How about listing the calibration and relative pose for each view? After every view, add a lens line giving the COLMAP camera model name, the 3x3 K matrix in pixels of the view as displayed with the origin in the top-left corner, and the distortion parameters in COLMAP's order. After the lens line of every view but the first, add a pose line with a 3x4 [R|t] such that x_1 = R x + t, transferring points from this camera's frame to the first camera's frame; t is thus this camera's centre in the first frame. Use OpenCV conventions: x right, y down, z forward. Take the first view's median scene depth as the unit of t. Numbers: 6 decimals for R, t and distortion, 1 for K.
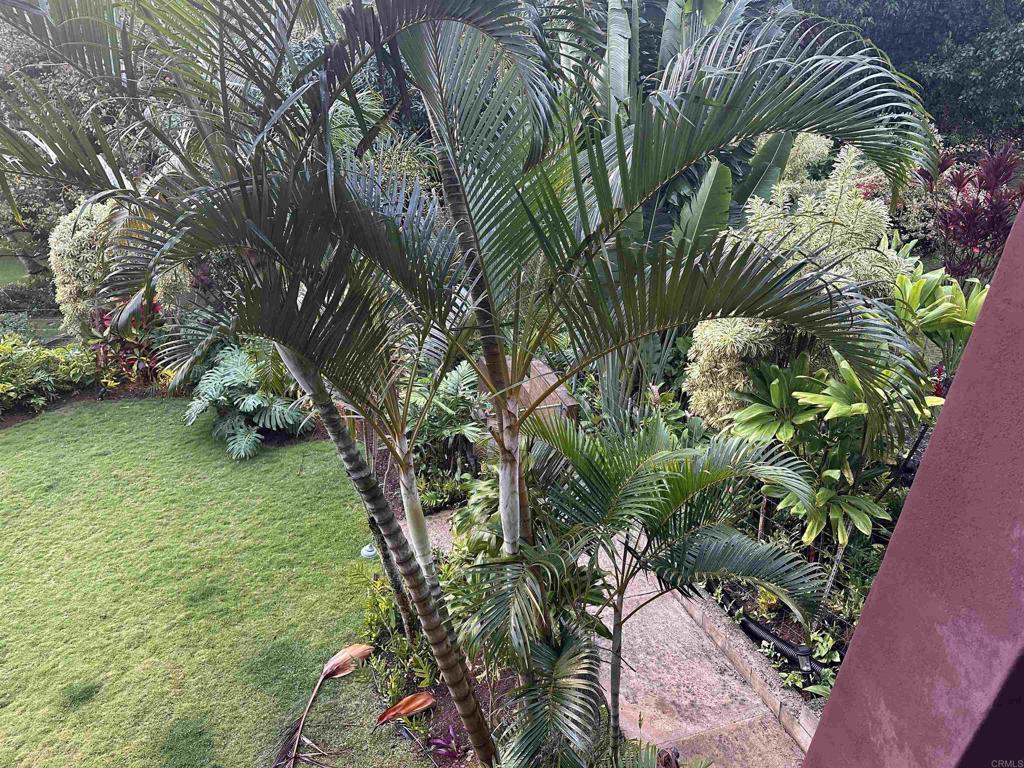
lens RADIAL K [[709.9, 0, 512.0], [0, 709.9, 384.0], [0, 0, 1]] dist [0.084864, -0.103569]
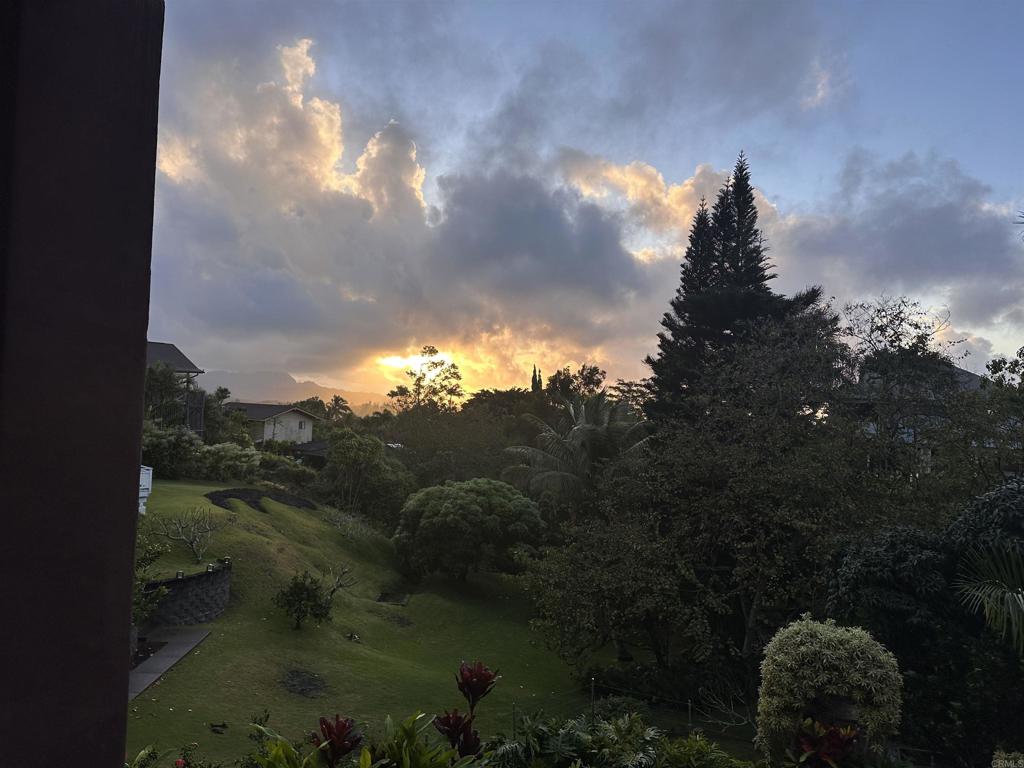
lens RADIAL K [[705.4, 0, 525.2], [0, 705.4, 385.8], [0, 0, 1]] dist [0.095008, -0.132767]
pose [[0.797346, -0.025543, -0.602982, -0.452410], [-0.302786, 0.847337, -0.436280, 0.057662], [0.522073, 0.530441, 0.667886, -0.116461]]
